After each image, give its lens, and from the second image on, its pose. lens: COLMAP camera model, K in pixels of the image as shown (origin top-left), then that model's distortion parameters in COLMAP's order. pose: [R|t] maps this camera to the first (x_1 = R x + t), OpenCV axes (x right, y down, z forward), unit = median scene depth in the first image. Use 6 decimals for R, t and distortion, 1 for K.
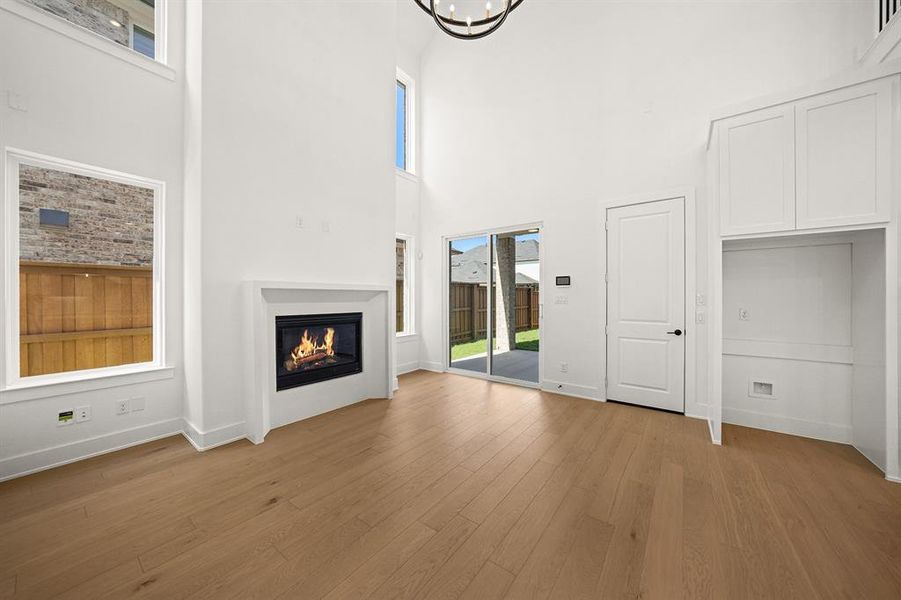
lens RADIAL K [[315.9, 0, 455.0], [0, 315.9, 300.8], [0, 0, 1]] dist [-0.018055, 0.002845]
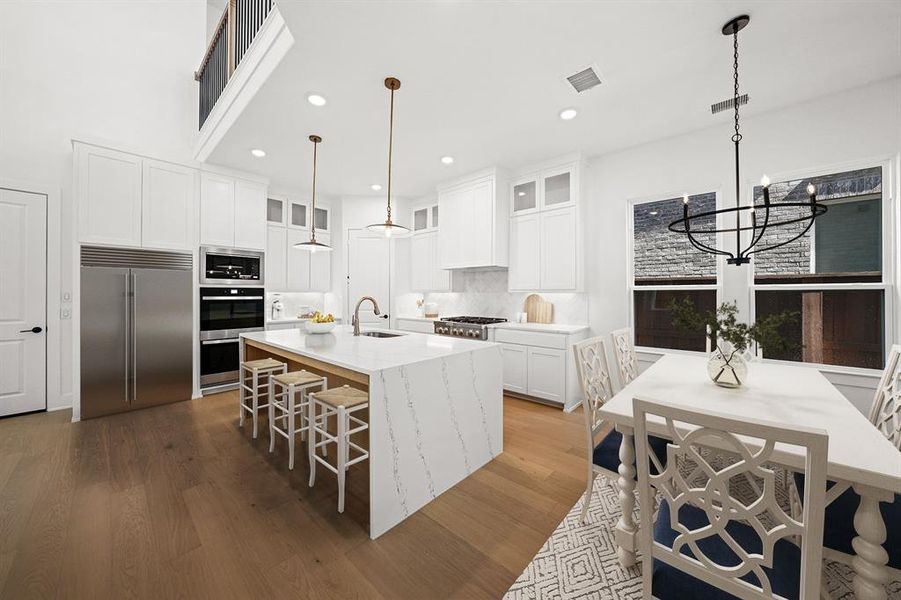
lens RADIAL K [[315.9, 0, 455.5], [0, 315.9, 292.4], [0, 0, 1]] dist [-0.018055, 0.002845]
pose [[0.094908, 0.006188, 0.995467, -0.113304], [0.010031, 0.999924, -0.007172, 0.003081], [-0.995436, 0.010666, 0.094839, -0.350195]]
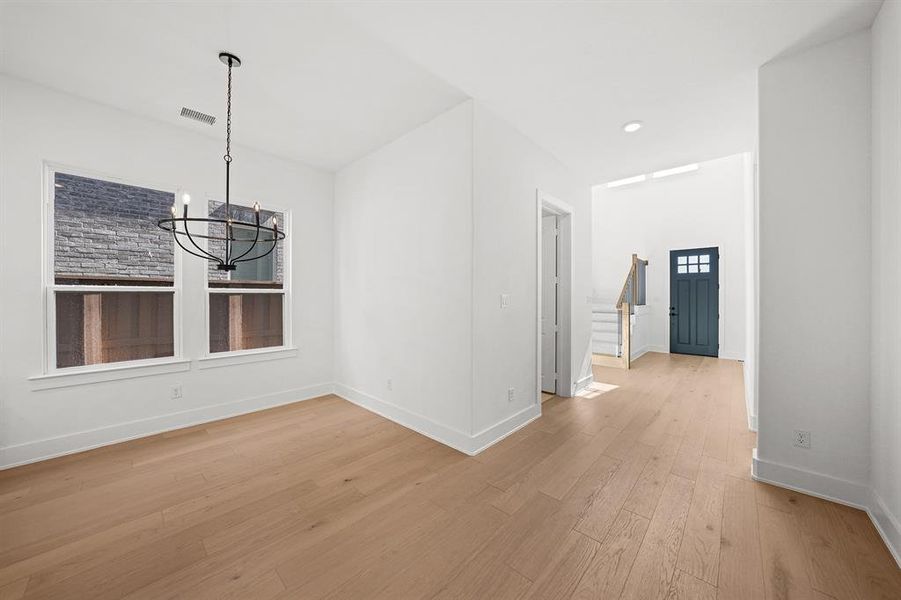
lens RADIAL K [[315.9, 0, 450.4], [0, 315.9, 299.0], [0, 0, 1]] dist [-0.018055, 0.002845]
pose [[-0.992984, -0.001177, 0.118243, -0.045717], [0.000994, 0.999832, 0.018301, 0.000598], [-0.118245, 0.018290, -0.992816, -0.239019]]
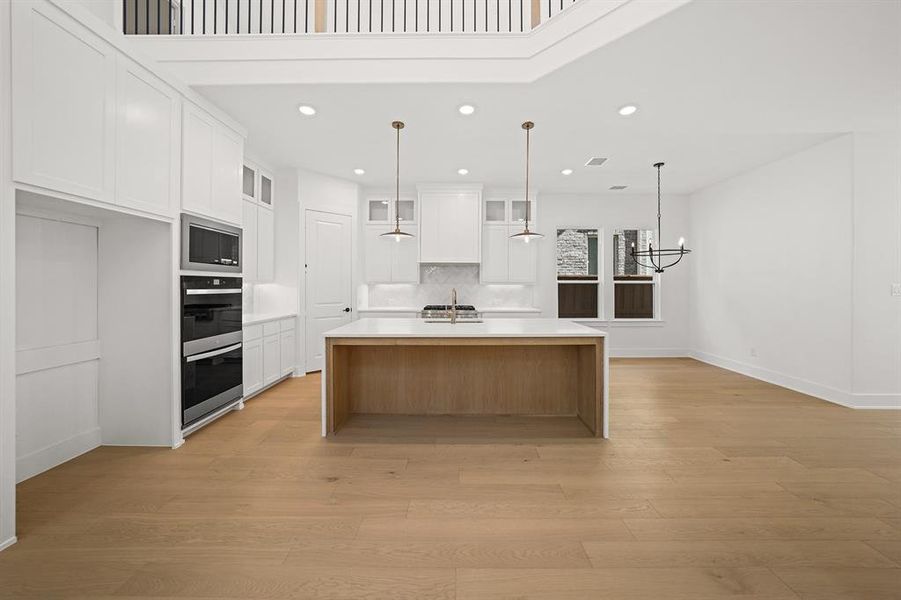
lens RADIAL K [[315.9, 0, 453.7], [0, 315.9, 285.3], [0, 0, 1]] dist [-0.018055, 0.002845]
pose [[-0.585413, -0.000608, 0.810735, -0.058083], [0.007717, 0.999950, 0.006323, -0.007666], [-0.810698, 0.009958, -0.585380, 0.465540]]
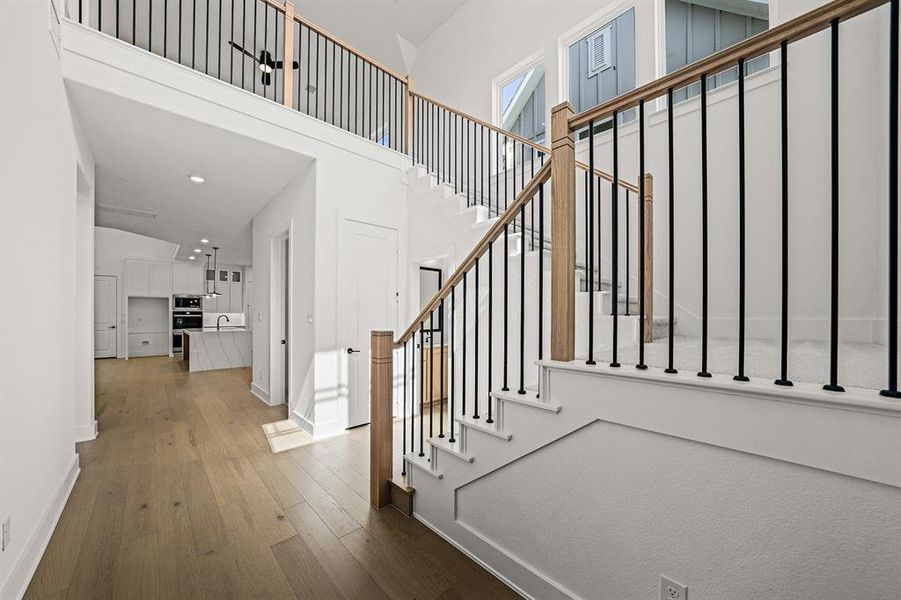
lens RADIAL K [[315.9, 0, 445.3], [0, 315.9, 310.7], [0, 0, 1]] dist [-0.018055, 0.002845]
pose [[0.189137, 0.010625, 0.981893, -1.160105], [0.008429, 0.999887, -0.012443, 0.014045], [-0.981915, 0.010629, 0.189026, -1.954572]]
